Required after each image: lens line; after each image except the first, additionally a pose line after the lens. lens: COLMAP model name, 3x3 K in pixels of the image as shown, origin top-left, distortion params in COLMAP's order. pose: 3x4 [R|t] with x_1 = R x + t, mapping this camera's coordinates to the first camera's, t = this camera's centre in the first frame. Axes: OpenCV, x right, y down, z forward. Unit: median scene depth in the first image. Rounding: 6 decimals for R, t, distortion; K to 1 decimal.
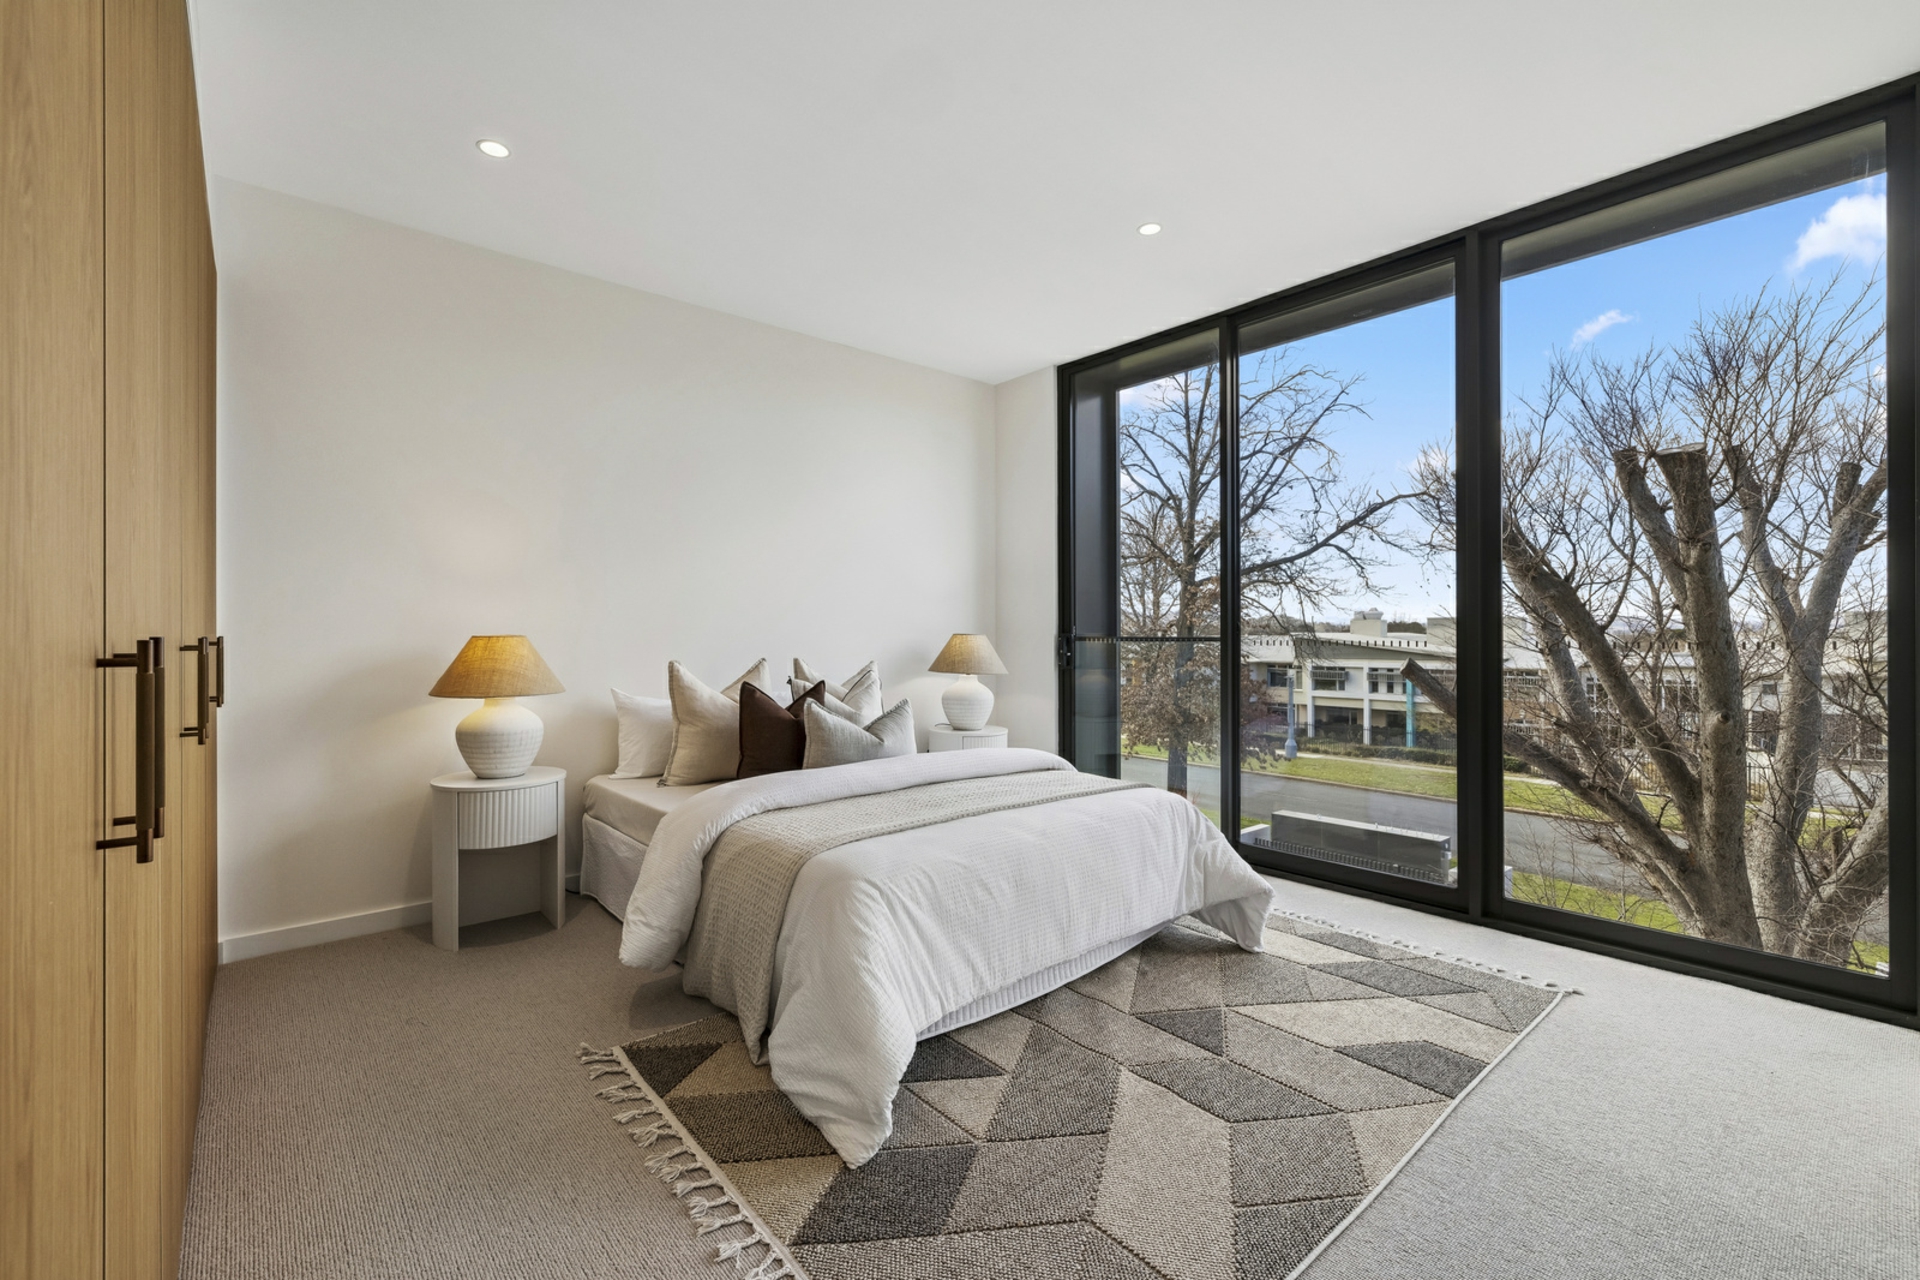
lens RADIAL K [[810.9, 0, 952.4], [0, 810.9, 638.3], [0, 0, 1]] dist [-0.002752, -0.000431]
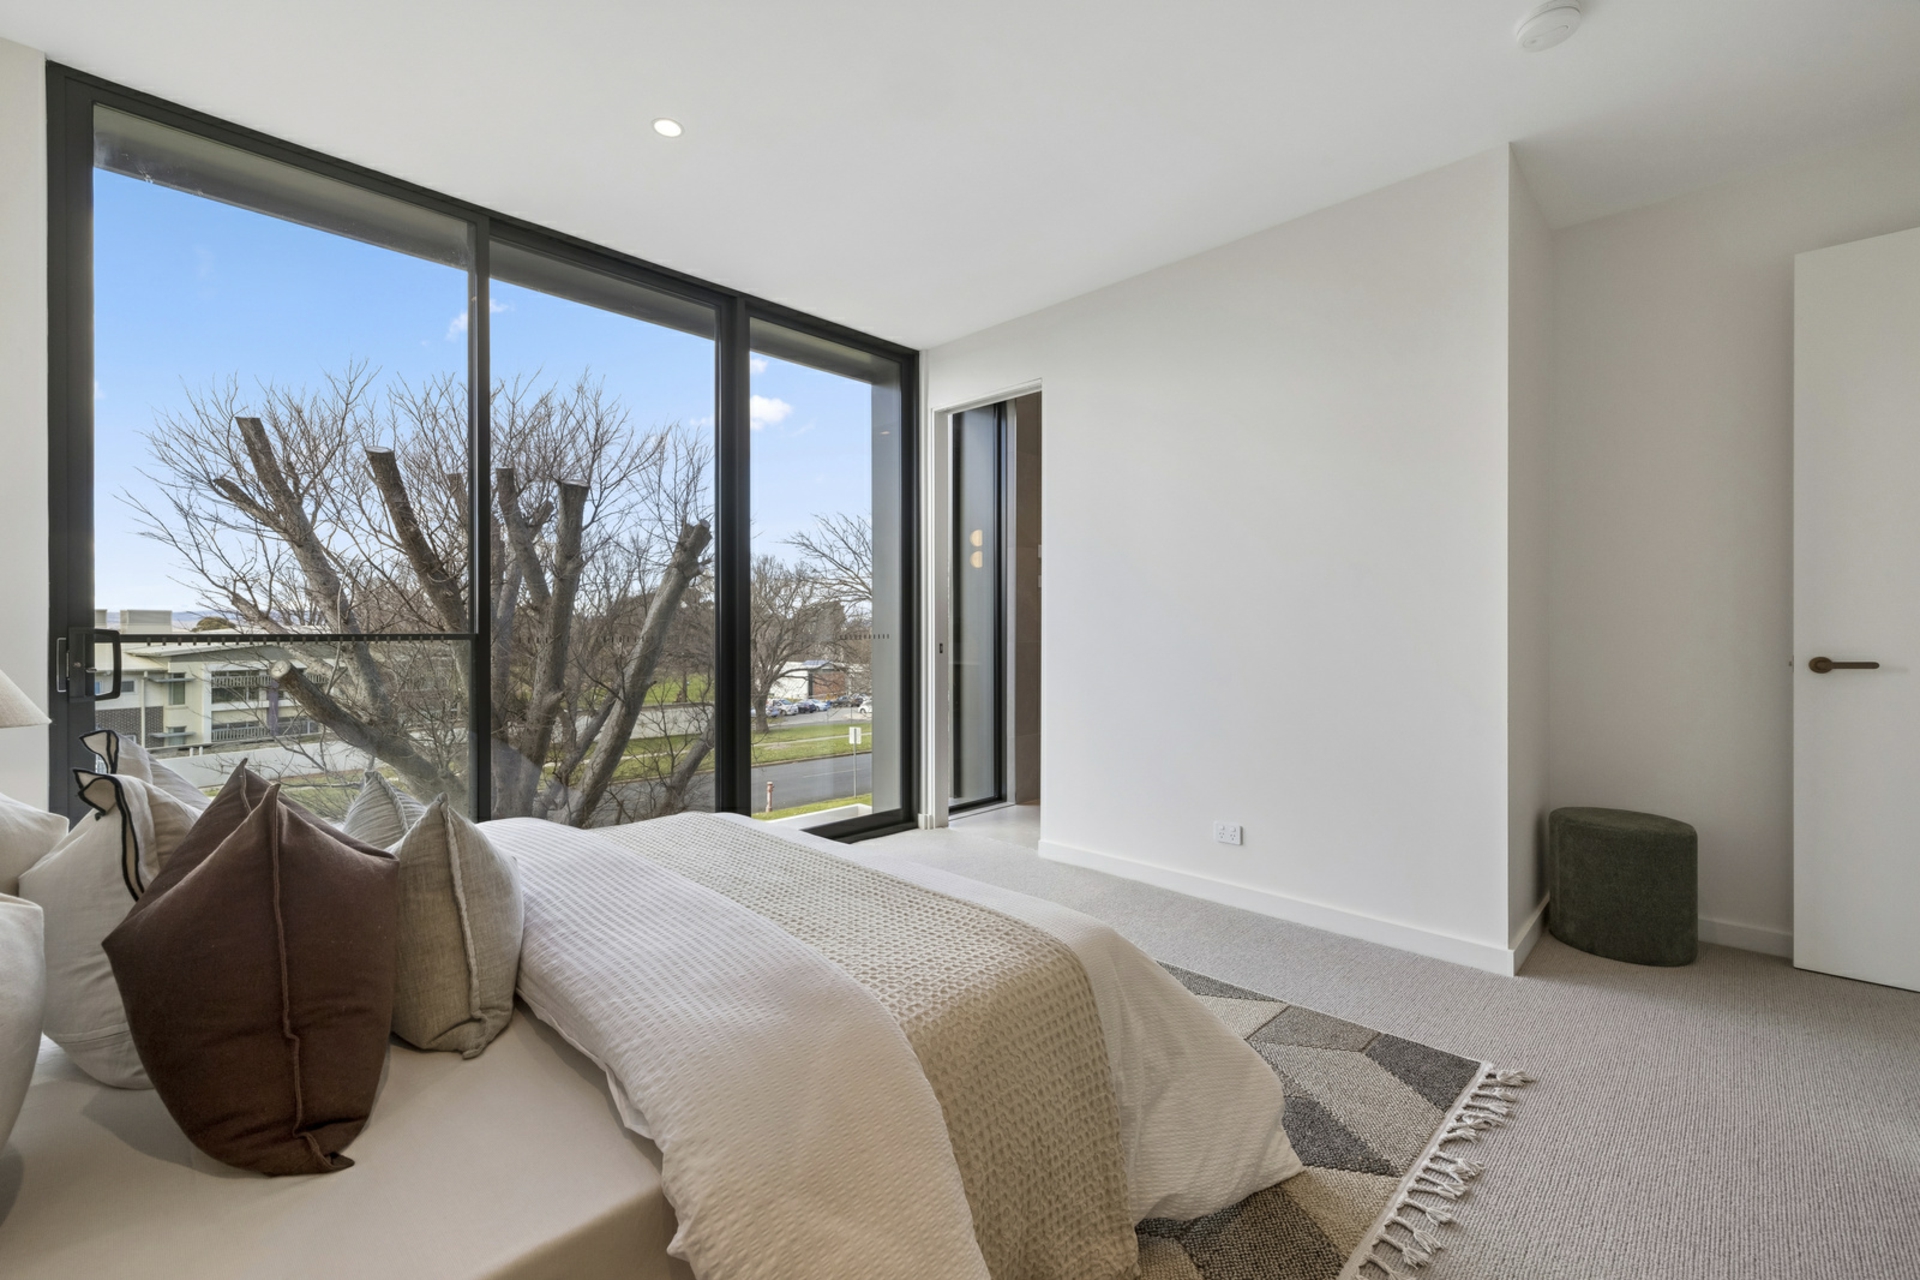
lens RADIAL K [[810.9, 0, 953.4], [0, 810.9, 641.6], [0, 0, 1]] dist [-0.002752, -0.000431]
pose [[-0.078150, -0.006347, 0.996921, -0.473078], [-0.002094, 0.999979, 0.006203, 0.005541], [-0.996939, -0.001603, -0.078162, 0.601085]]
